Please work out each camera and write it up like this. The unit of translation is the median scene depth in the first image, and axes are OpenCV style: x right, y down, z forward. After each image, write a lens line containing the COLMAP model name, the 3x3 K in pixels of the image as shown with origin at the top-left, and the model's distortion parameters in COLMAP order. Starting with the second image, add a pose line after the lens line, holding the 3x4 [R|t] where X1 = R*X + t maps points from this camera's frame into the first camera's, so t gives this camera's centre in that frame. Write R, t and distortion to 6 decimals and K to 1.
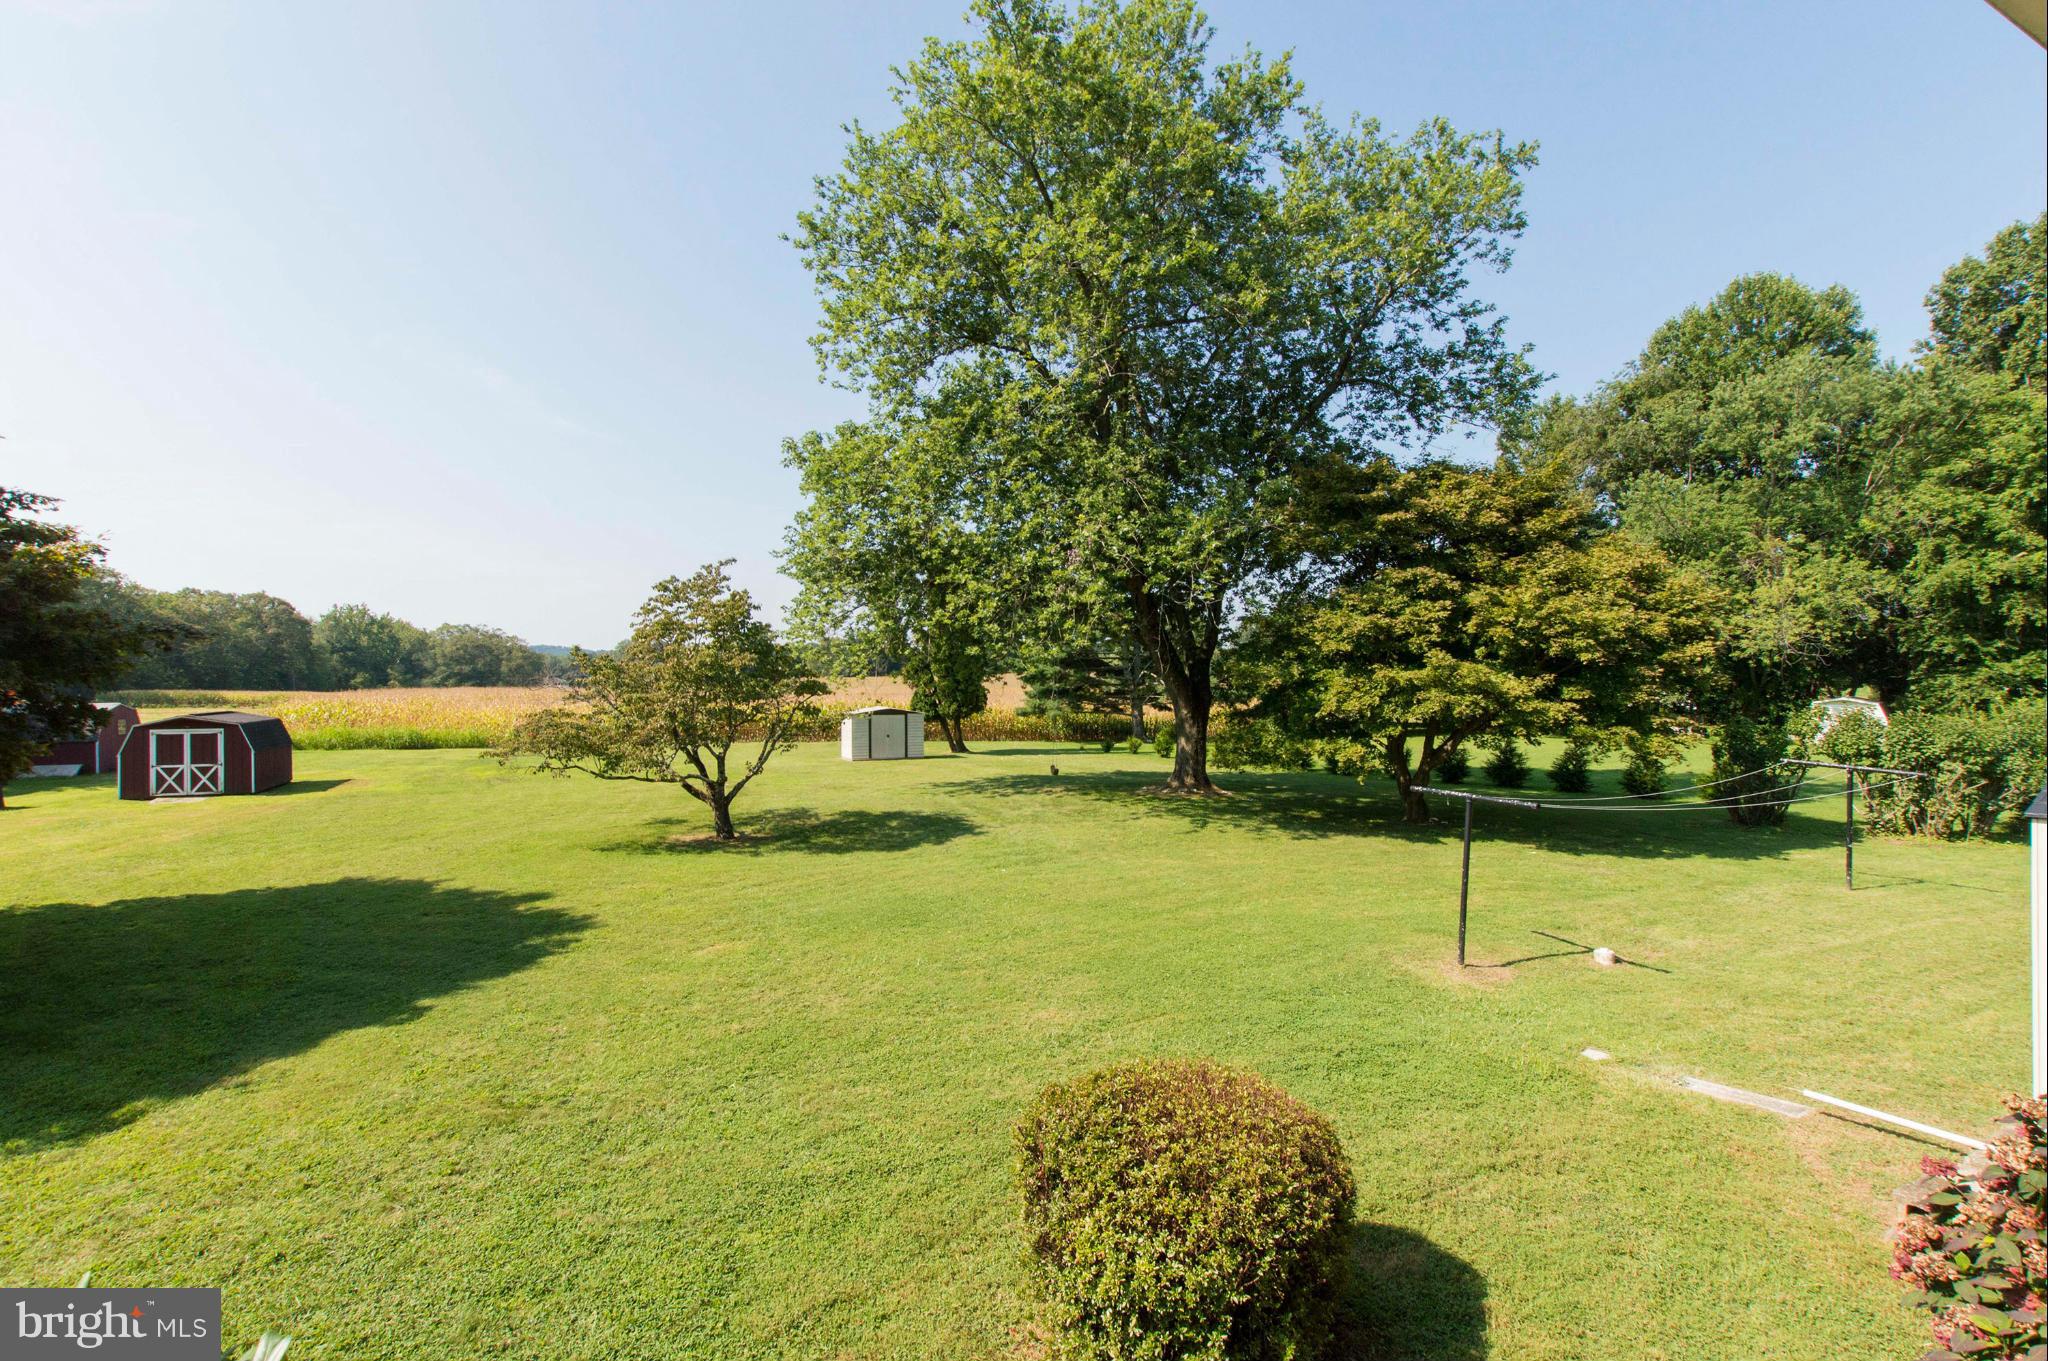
lens RADIAL K [[915.9, 0, 1024.0], [0, 915.9, 680.5], [0, 0, 1]] dist [0.002163, 0.000160]
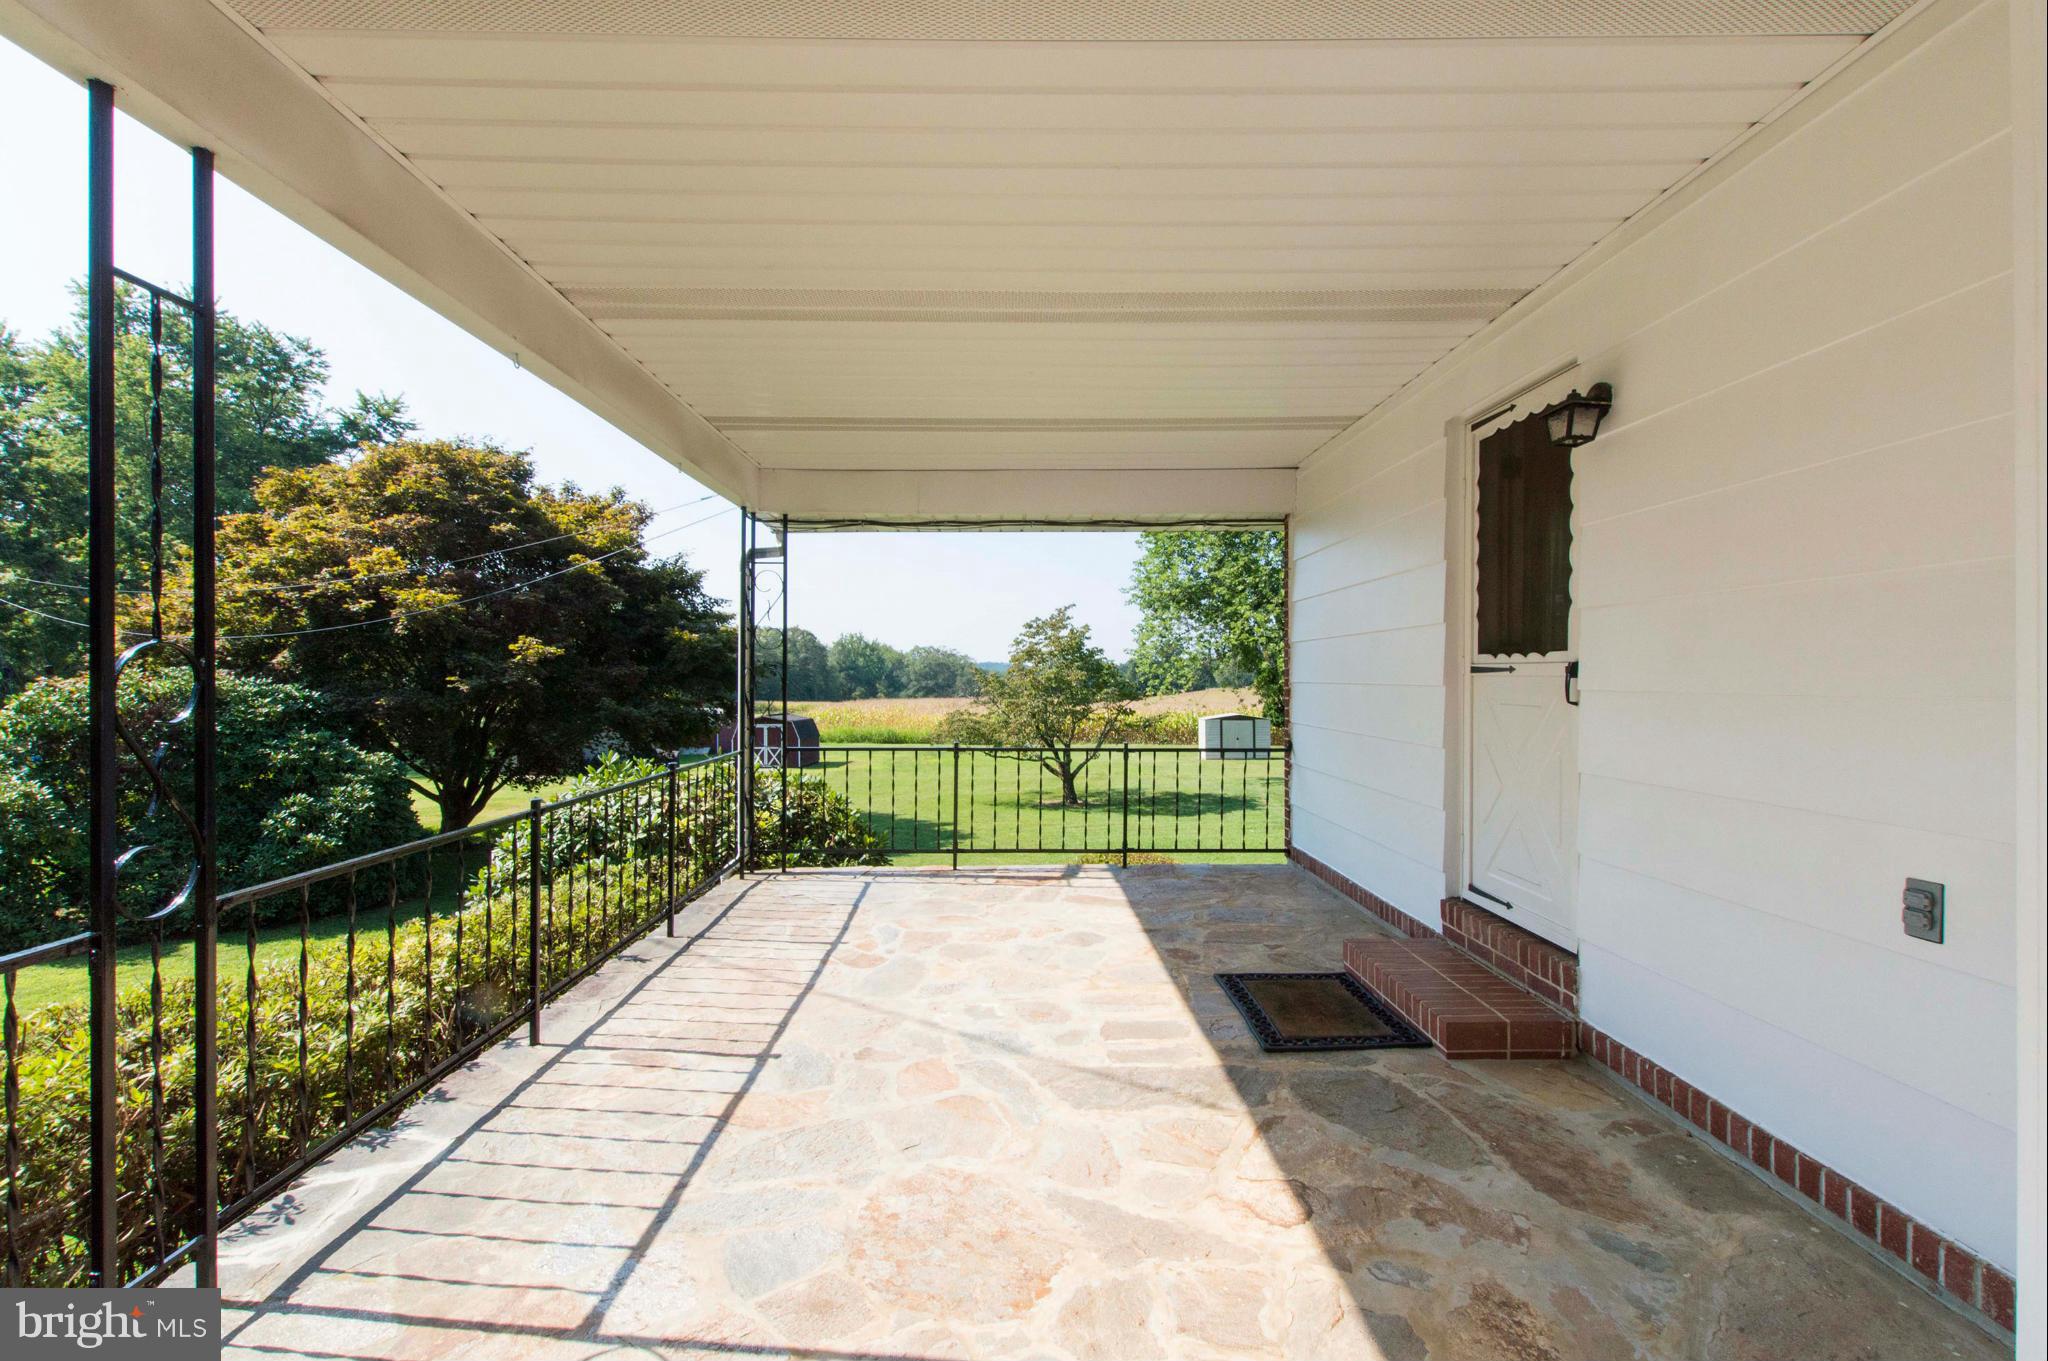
lens RADIAL K [[929.0, 0, 1024.2], [0, 929.0, 687.8], [0, 0, 1]] dist [0.000148, -0.000296]
pose [[0.900254, -0.006433, -0.435318, 0.163235], [0.004464, 0.999975, -0.005546, 0.002531], [0.435343, 0.003050, 0.900260, -0.220365]]
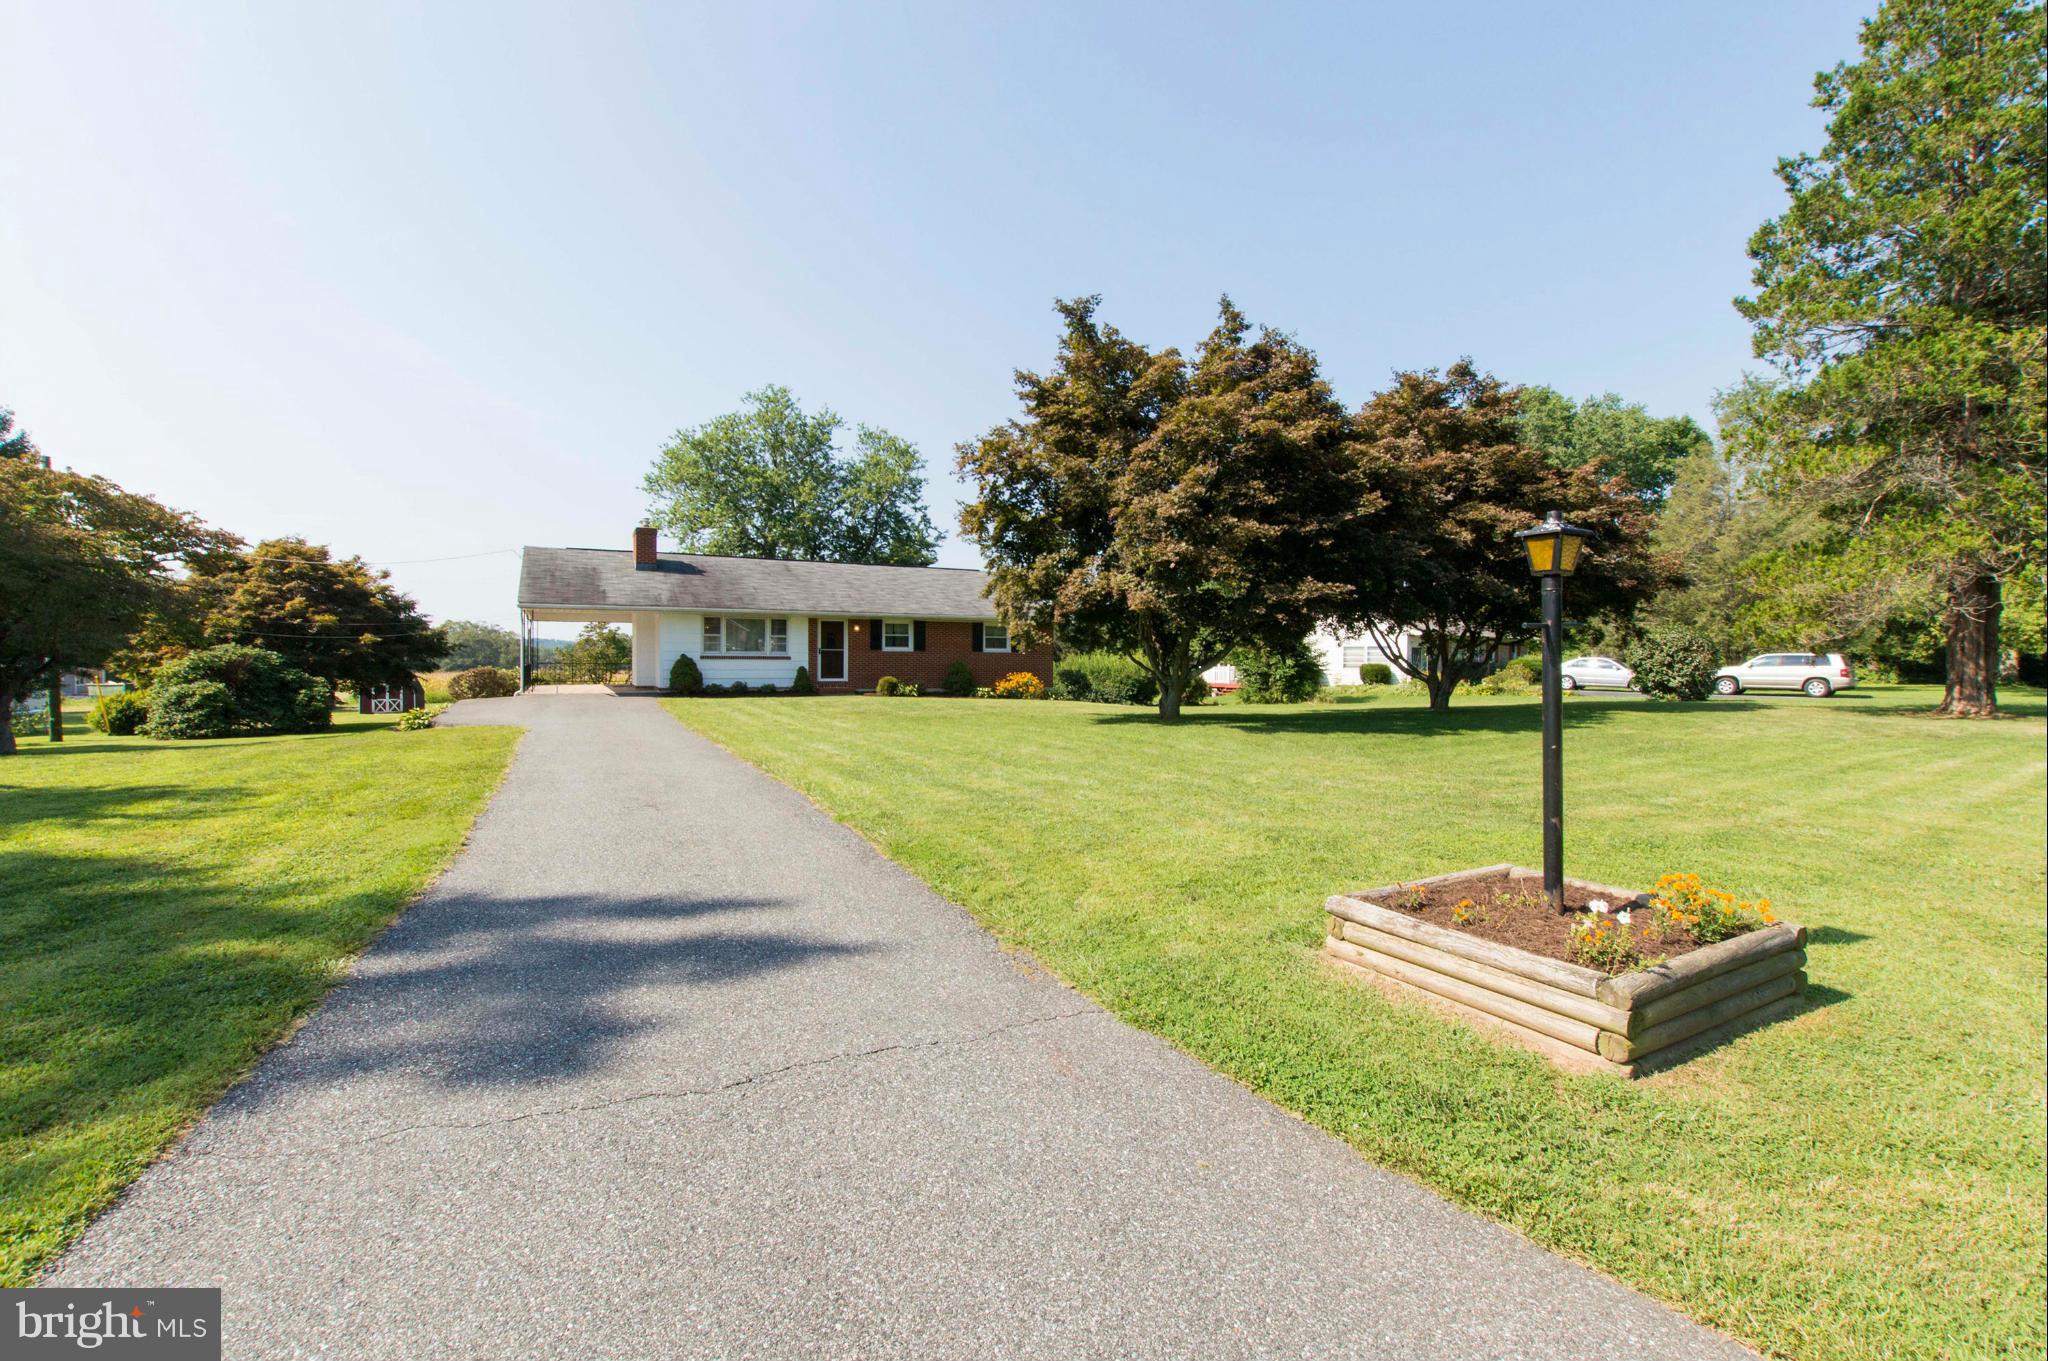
lens RADIAL K [[915.9, 0, 1024.0], [0, 915.9, 680.5], [0, 0, 1]] dist [0.002163, 0.000160]
pose [[0.999653, -0.006791, 0.025459, 2.776537], [0.006373, 0.999844, 0.016452, 0.117058], [-0.025567, -0.016284, 0.999540, -6.228766]]
